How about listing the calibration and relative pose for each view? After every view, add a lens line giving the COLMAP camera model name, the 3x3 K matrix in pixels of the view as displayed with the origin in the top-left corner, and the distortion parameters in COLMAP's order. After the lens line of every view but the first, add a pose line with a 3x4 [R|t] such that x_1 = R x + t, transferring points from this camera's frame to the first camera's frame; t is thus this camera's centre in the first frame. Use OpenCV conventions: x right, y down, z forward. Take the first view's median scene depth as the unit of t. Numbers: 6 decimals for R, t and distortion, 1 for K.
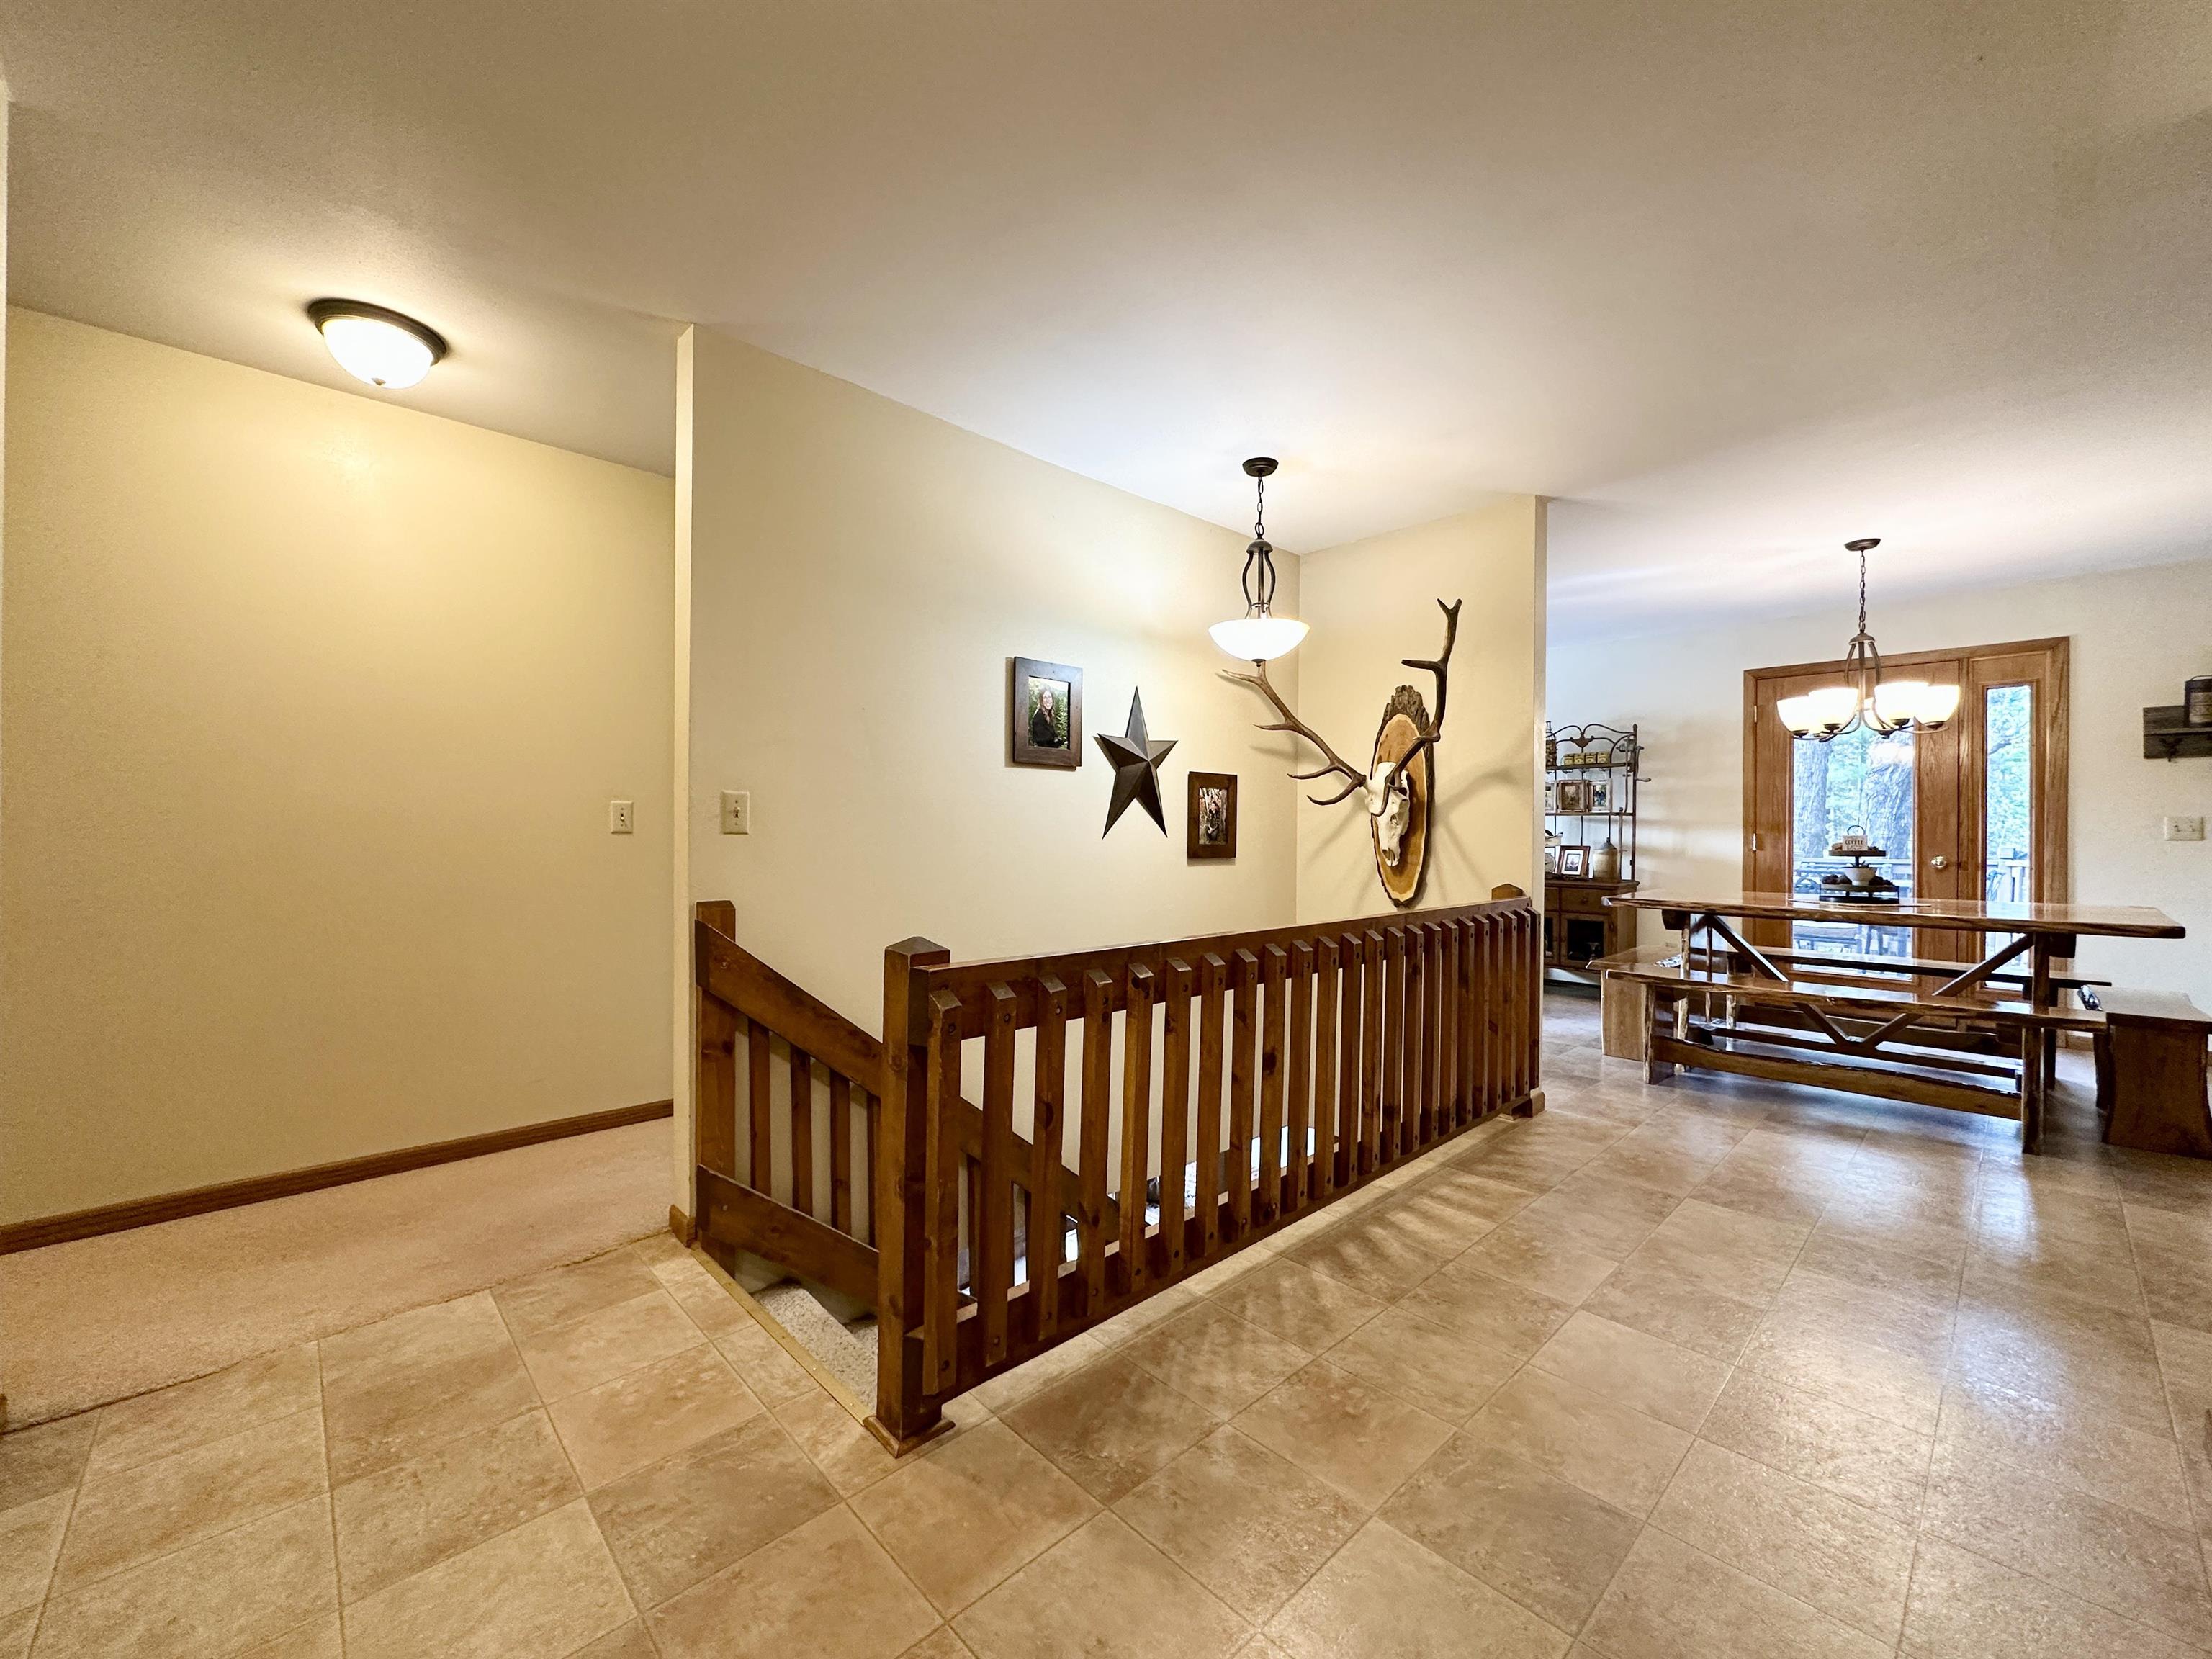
lens RADIAL K [[878.4, 0, 1098.5], [0, 878.4, 830.4], [0, 0, 1]] dist [-0.003942, 0.000318]
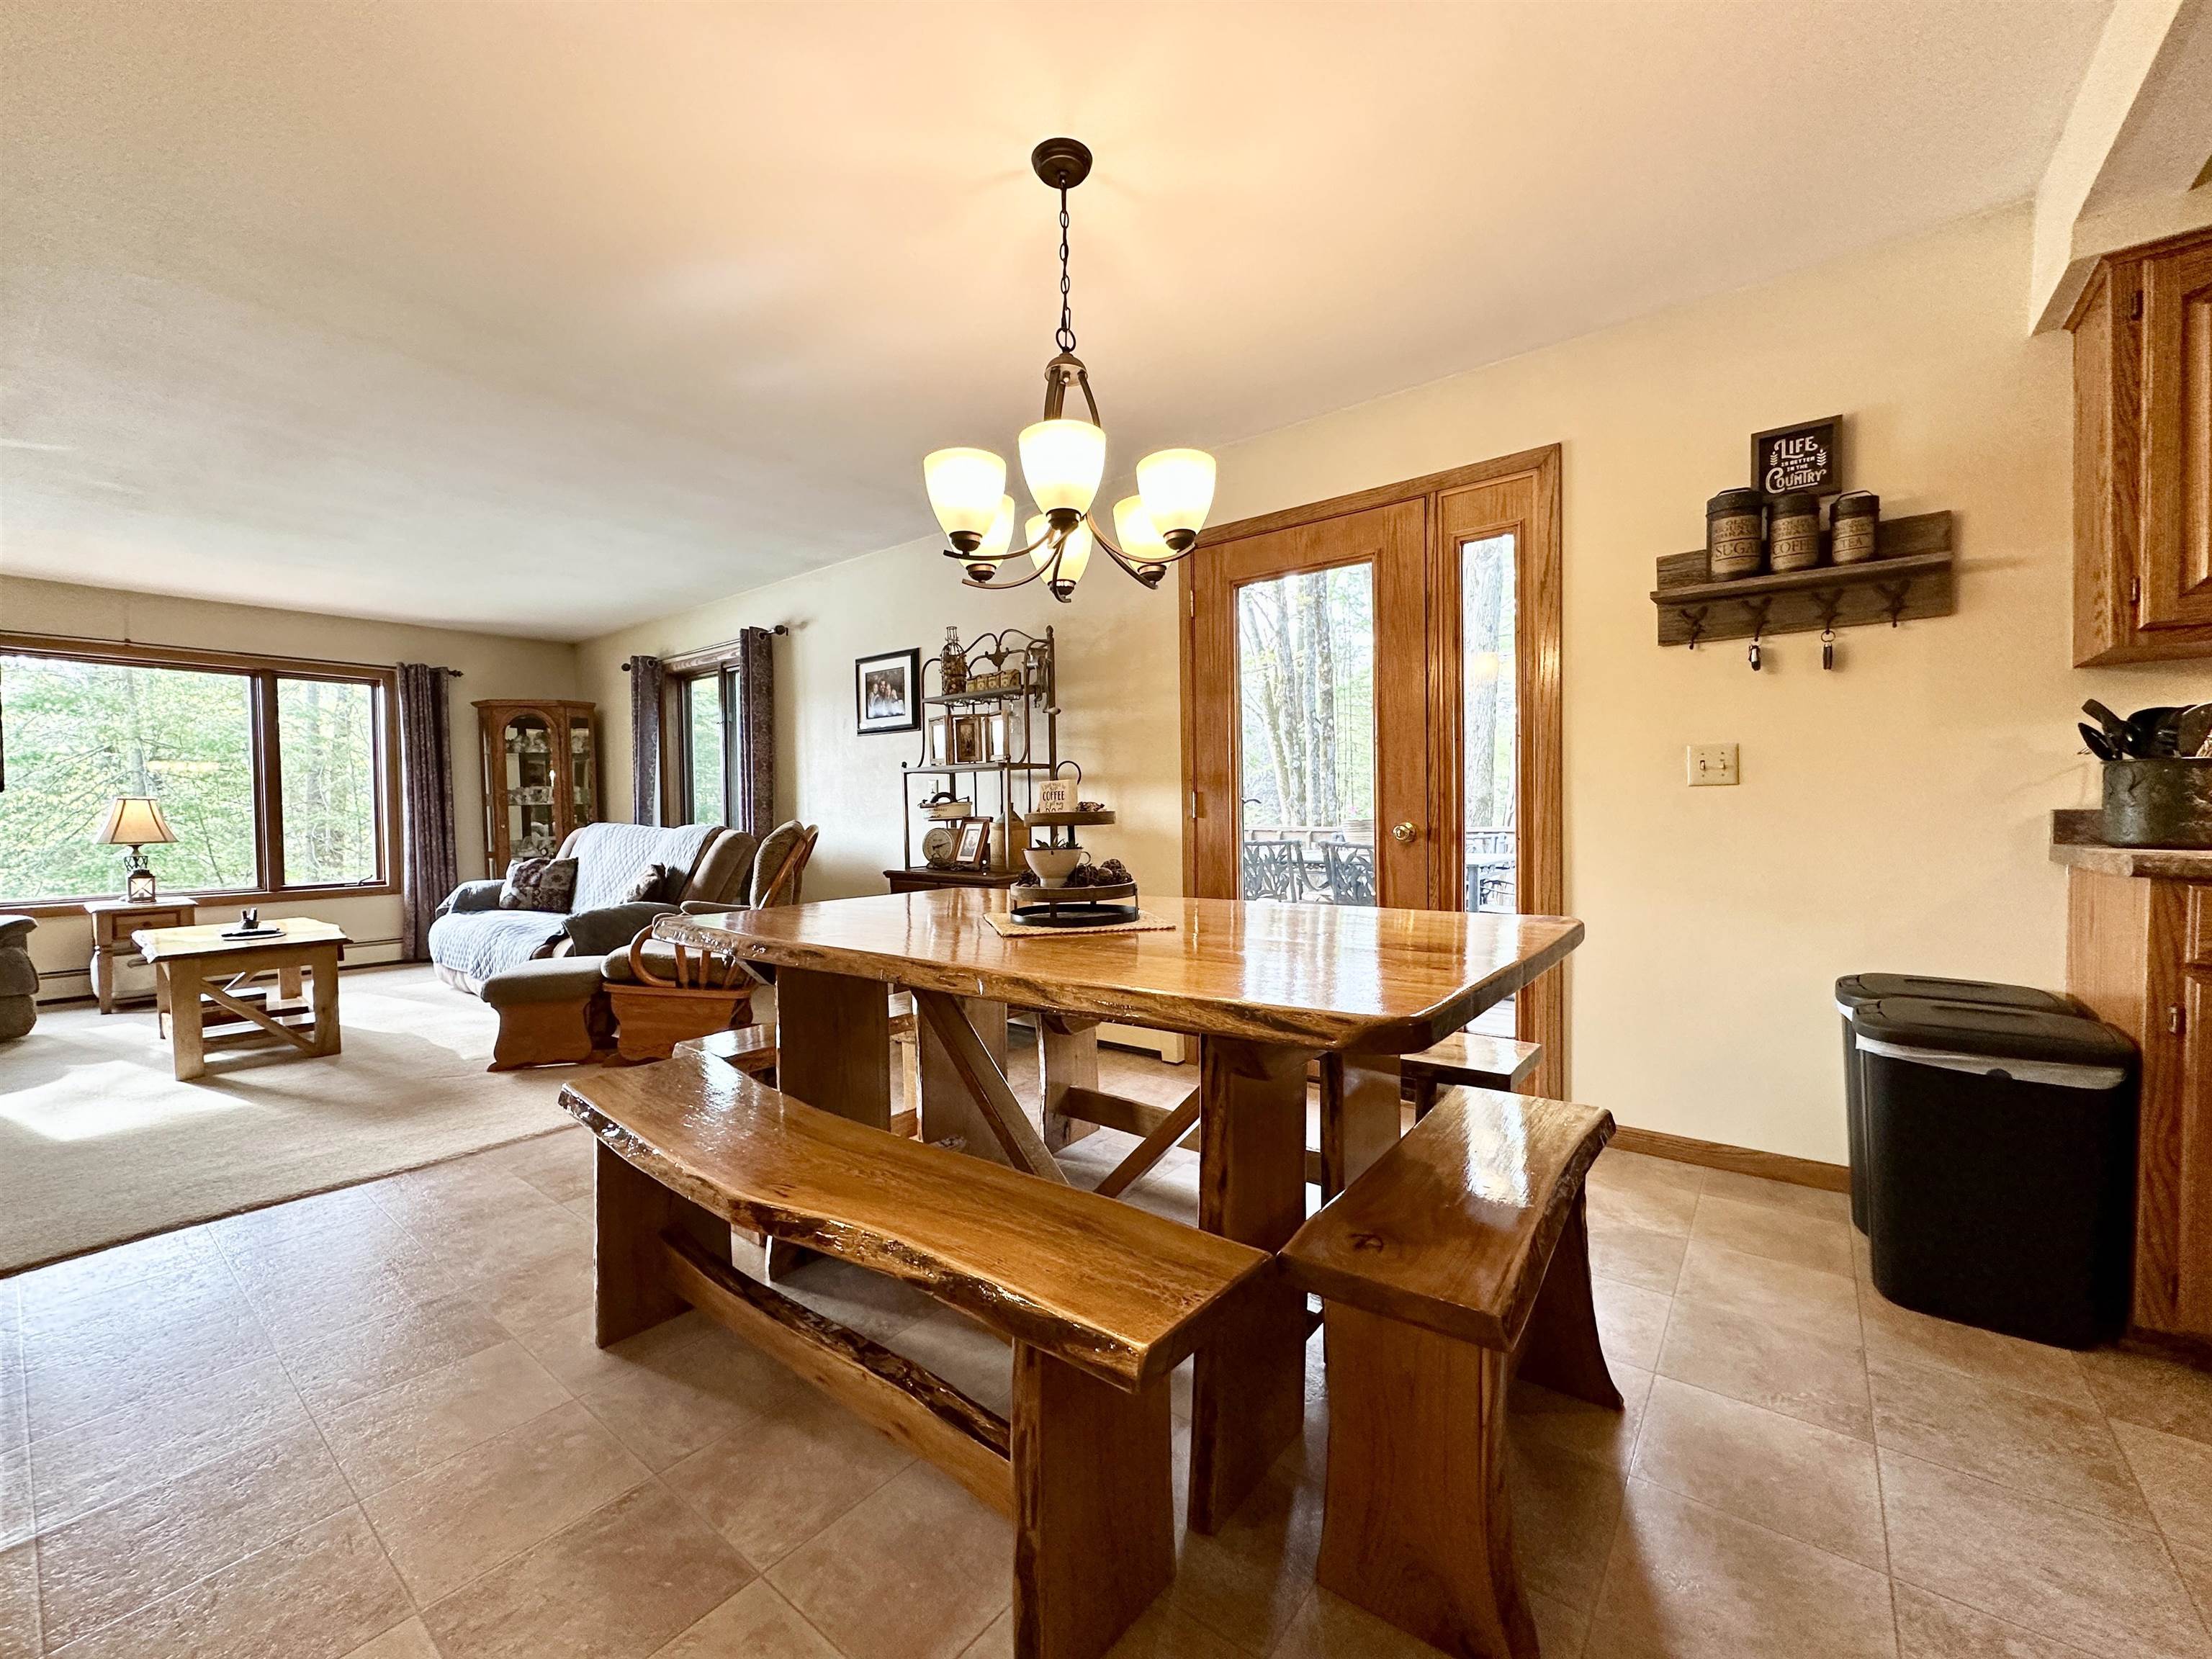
lens RADIAL K [[878.4, 0, 1104.4], [0, 878.4, 832.2], [0, 0, 1]] dist [-0.003942, 0.000318]
pose [[0.989209, -0.023523, 0.144611, 0.669953], [0.019844, 0.999443, 0.026832, 0.016793], [-0.145161, -0.023673, 0.989125, 0.426826]]
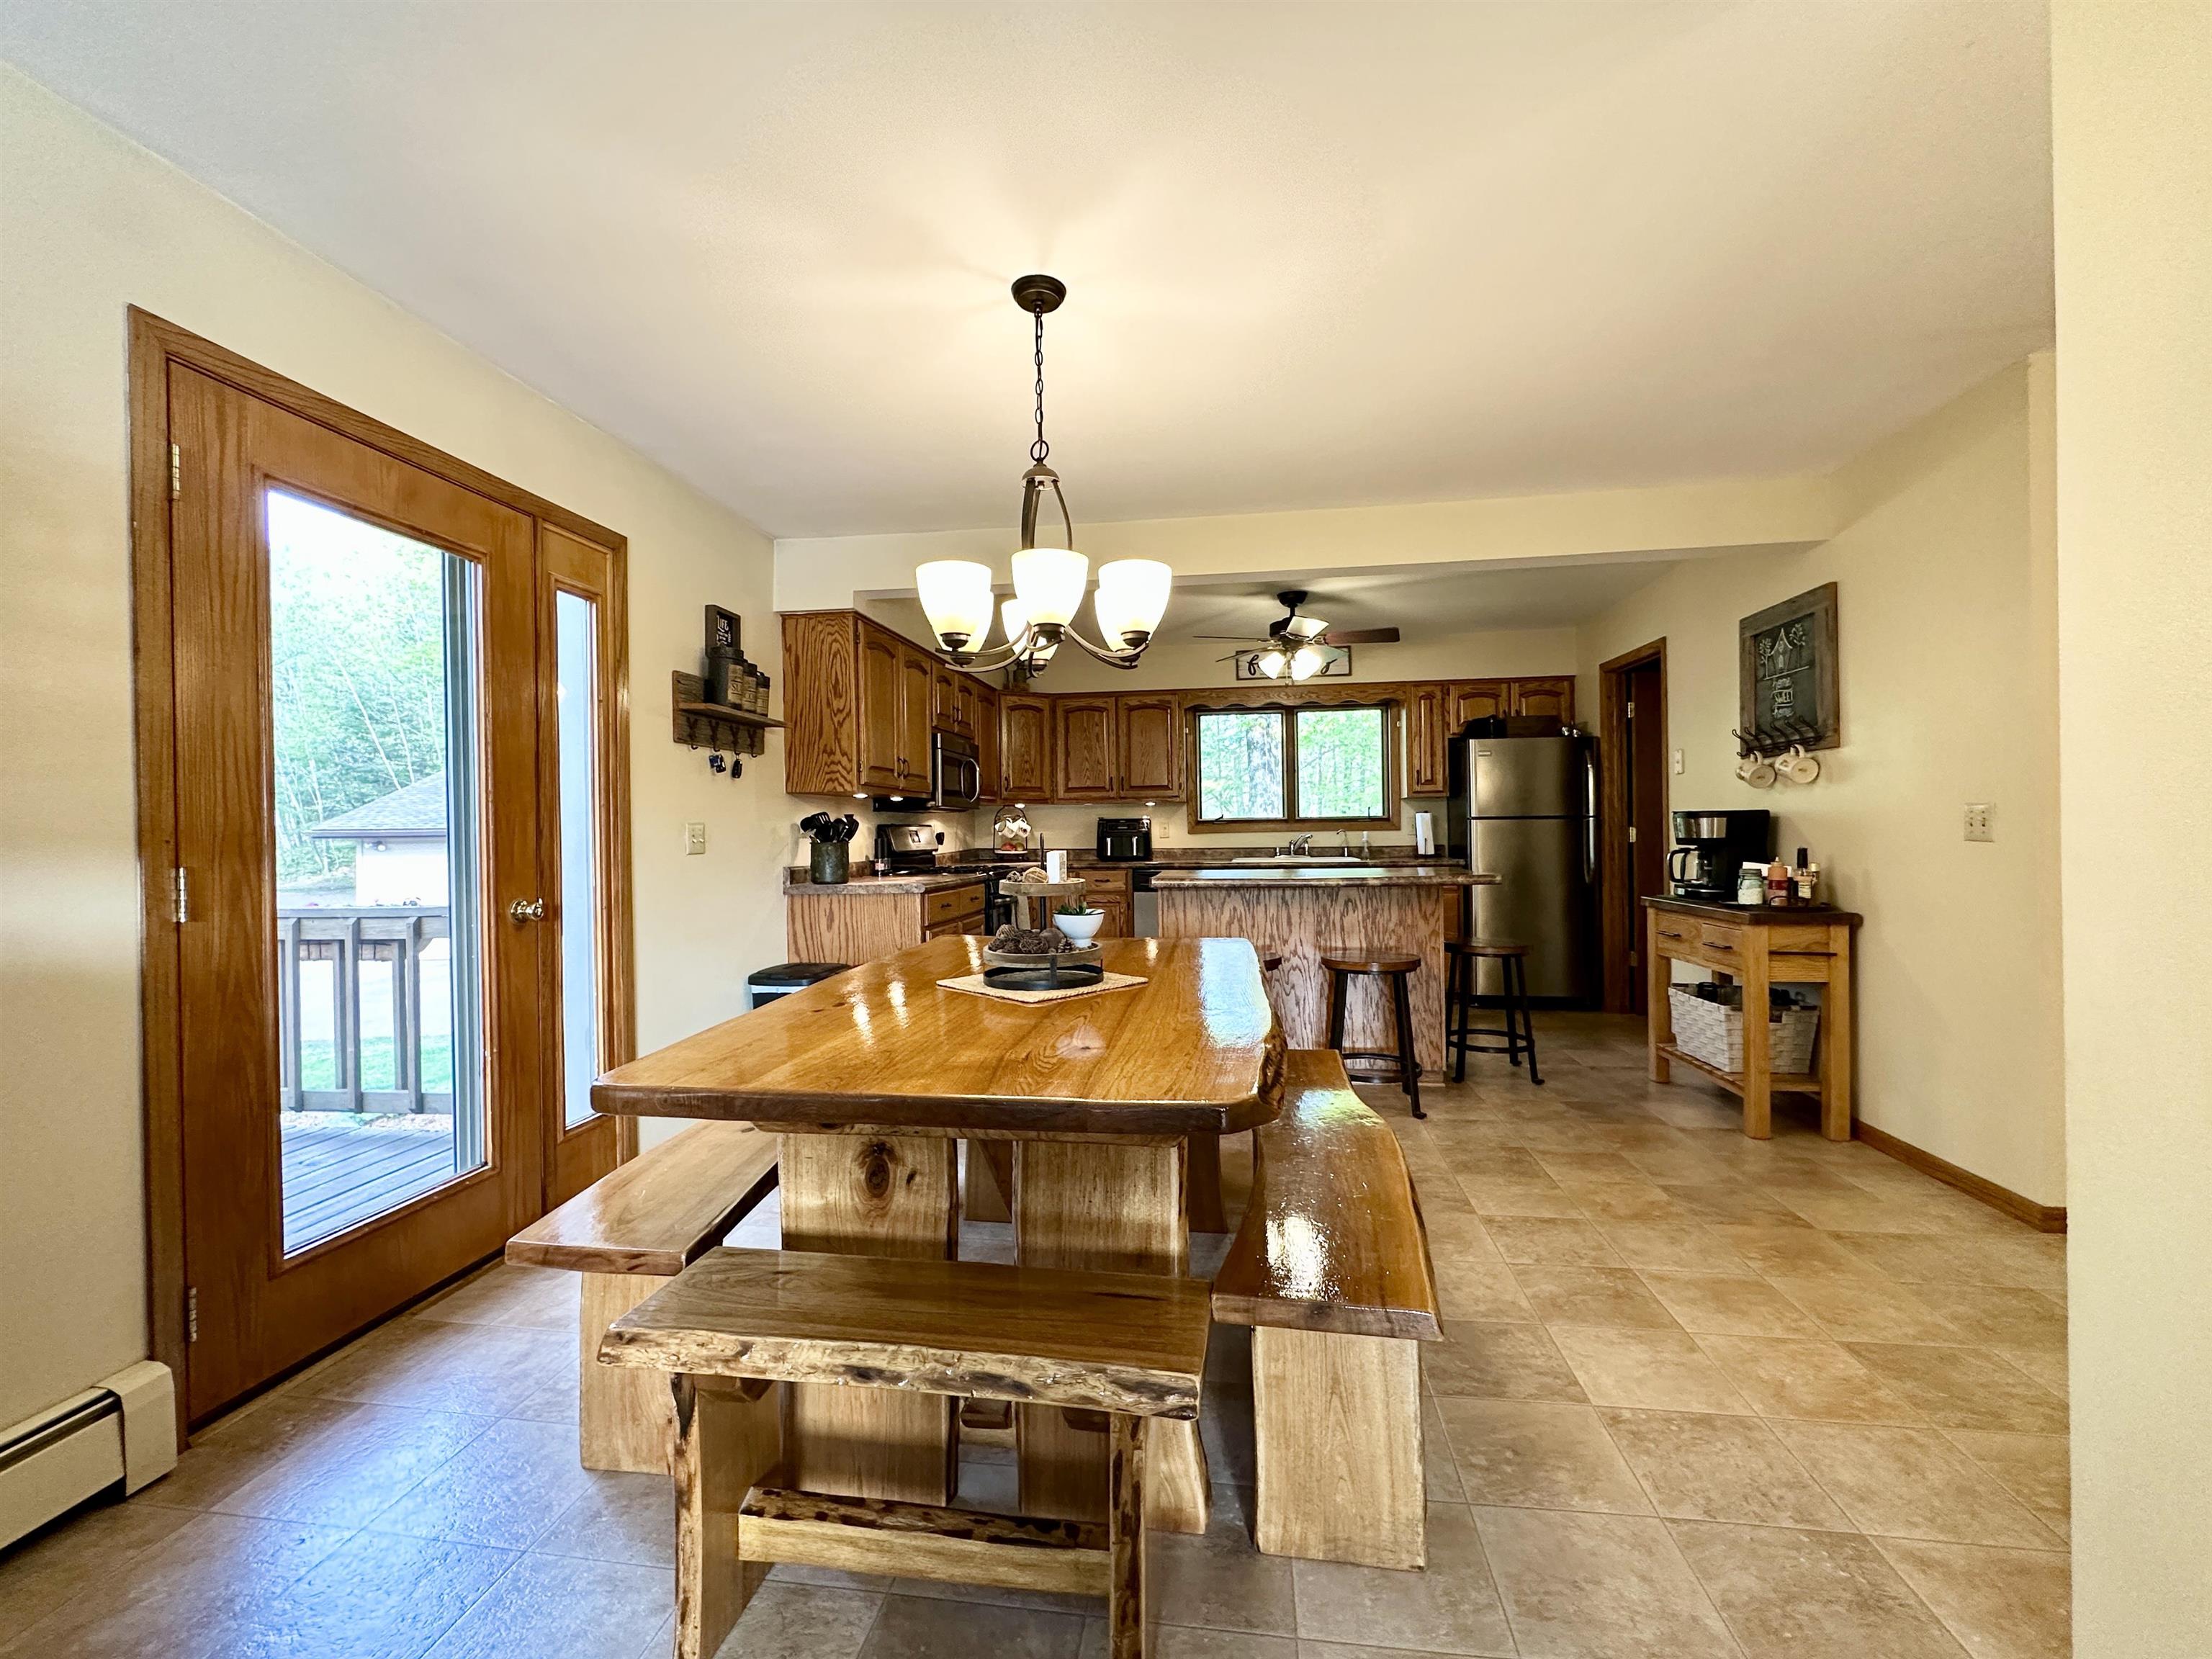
lens RADIAL K [[930.8, 0, 1117.1], [0, 930.8, 823.7], [0, 0, 1]] dist [0.001180, -0.000279]
pose [[-0.627580, 0.008526, 0.778505, 0.337434], [0.011299, 0.999934, -0.001843, -0.008178], [-0.778470, 0.007640, -0.627635, 1.077575]]
